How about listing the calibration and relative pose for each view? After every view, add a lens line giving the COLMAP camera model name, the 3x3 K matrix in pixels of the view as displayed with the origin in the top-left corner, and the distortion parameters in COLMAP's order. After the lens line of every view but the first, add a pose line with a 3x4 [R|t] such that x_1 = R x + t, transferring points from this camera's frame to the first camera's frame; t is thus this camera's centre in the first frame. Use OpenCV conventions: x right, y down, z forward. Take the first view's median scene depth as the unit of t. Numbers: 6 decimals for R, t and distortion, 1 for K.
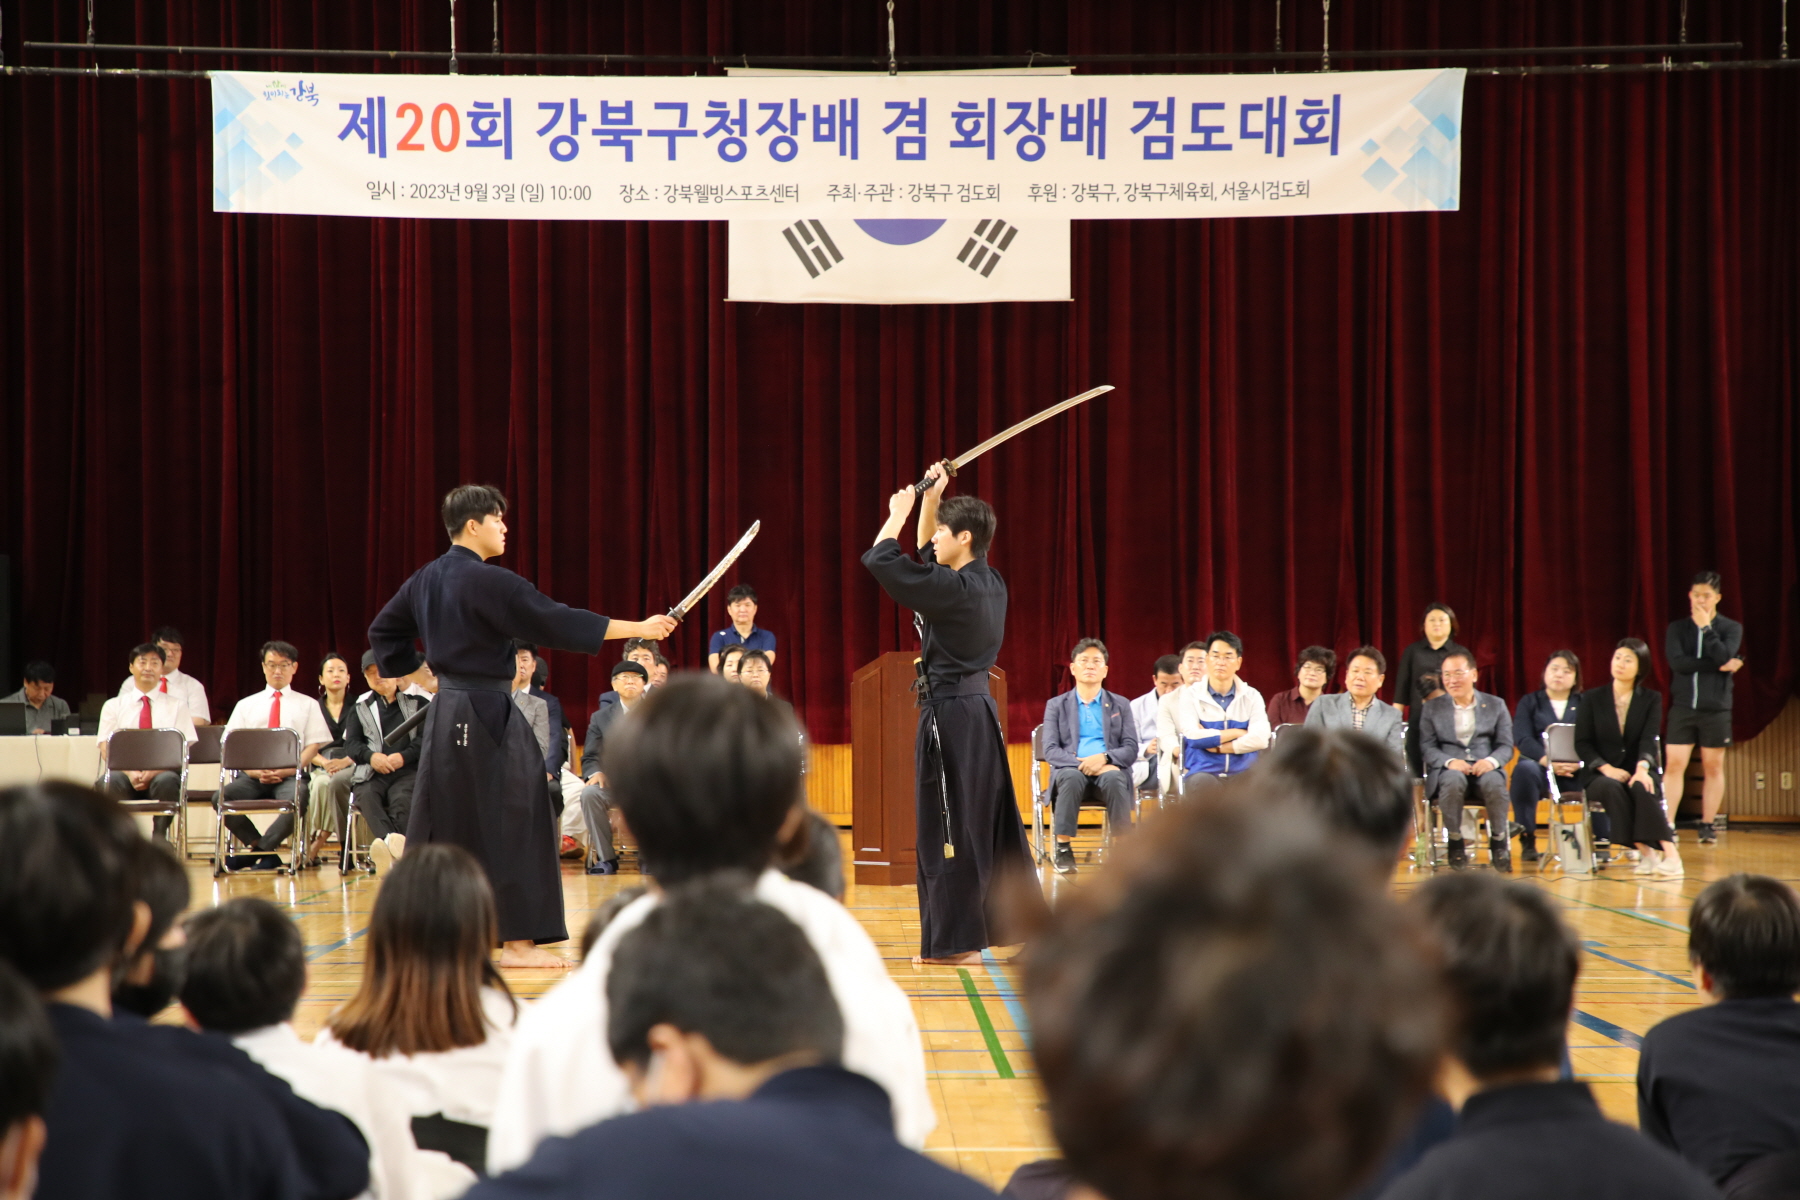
lens RADIAL K [[4752.7, 0, 907.6], [0, 4752.7, 593.7], [0, 0, 1]] dist [0.703996, -1.592626]
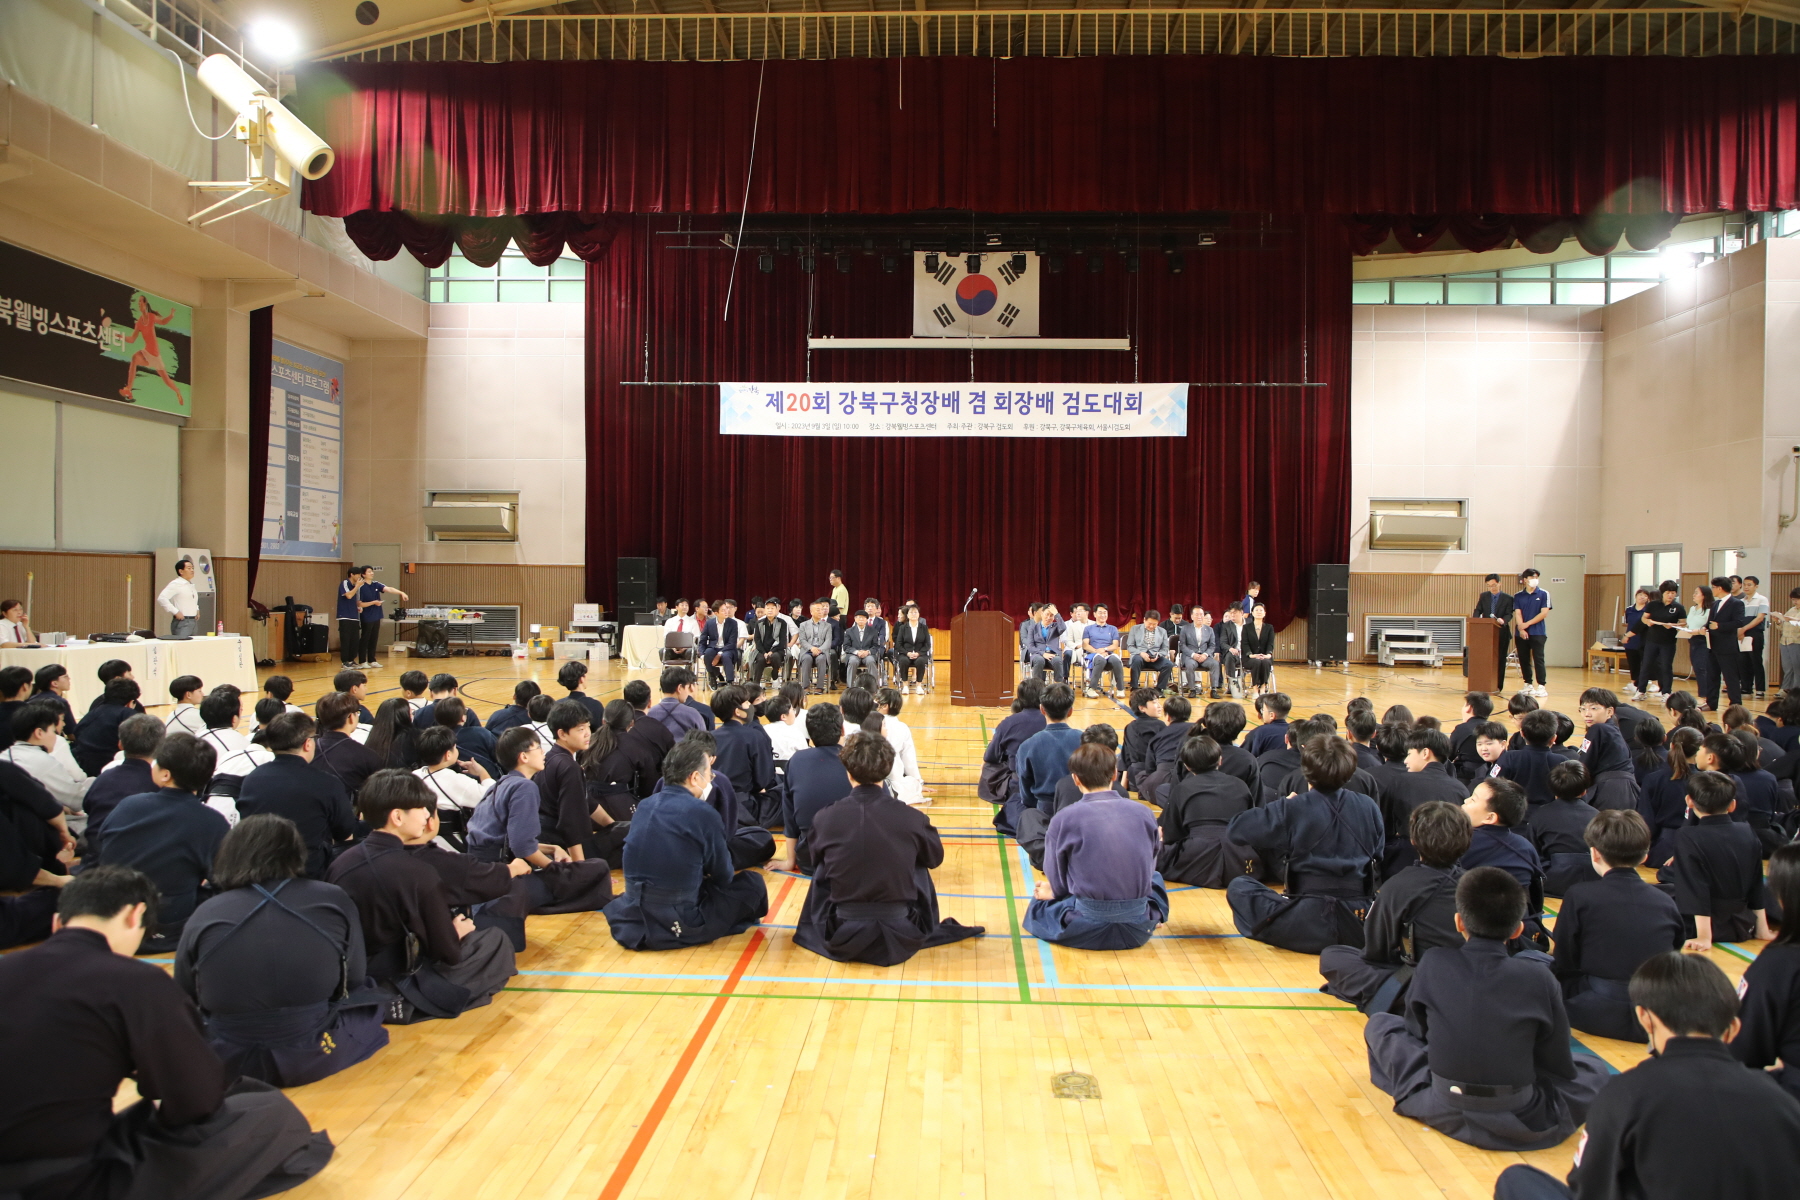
lens RADIAL K [[1373.5, 0, 908.4], [0, 1373.5, 601.0], [0, 0, 1]] dist [-0.041189, 0.040526]
pose [[0.998585, 0.012834, -0.051616, 0.002181], [-0.011011, 0.999310, 0.035460, -0.014126], [0.052036, -0.034841, 0.998037, 0.238045]]
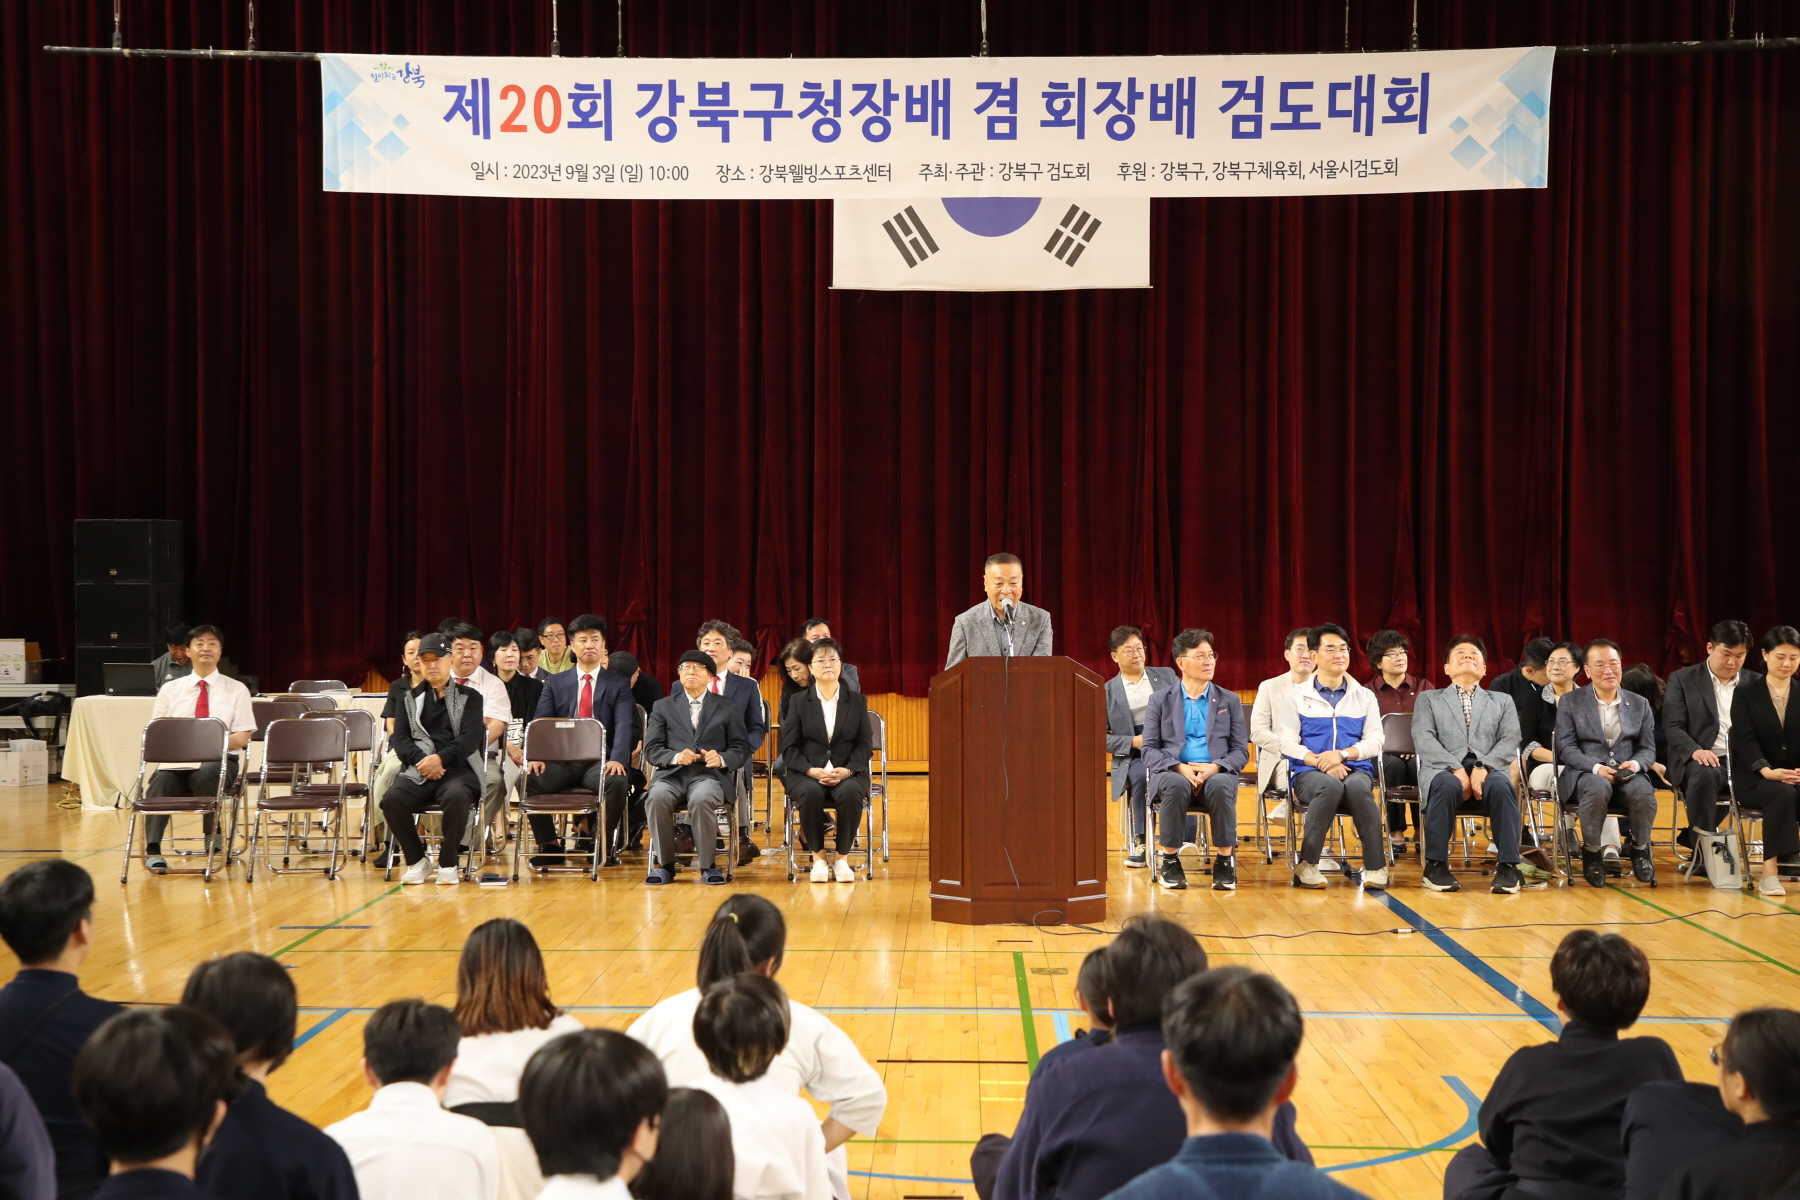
lens RADIAL K [[2881.6, 0, 896.4], [0, 2881.6, 602.7], [0, 0, 1]] dist [0.278432, 0.045024]
pose [[0.999330, 0.005063, -0.036240, 0.001169], [-0.004004, 0.999565, 0.029220, -0.010291], [0.036373, -0.029056, 0.998916, 0.379440]]
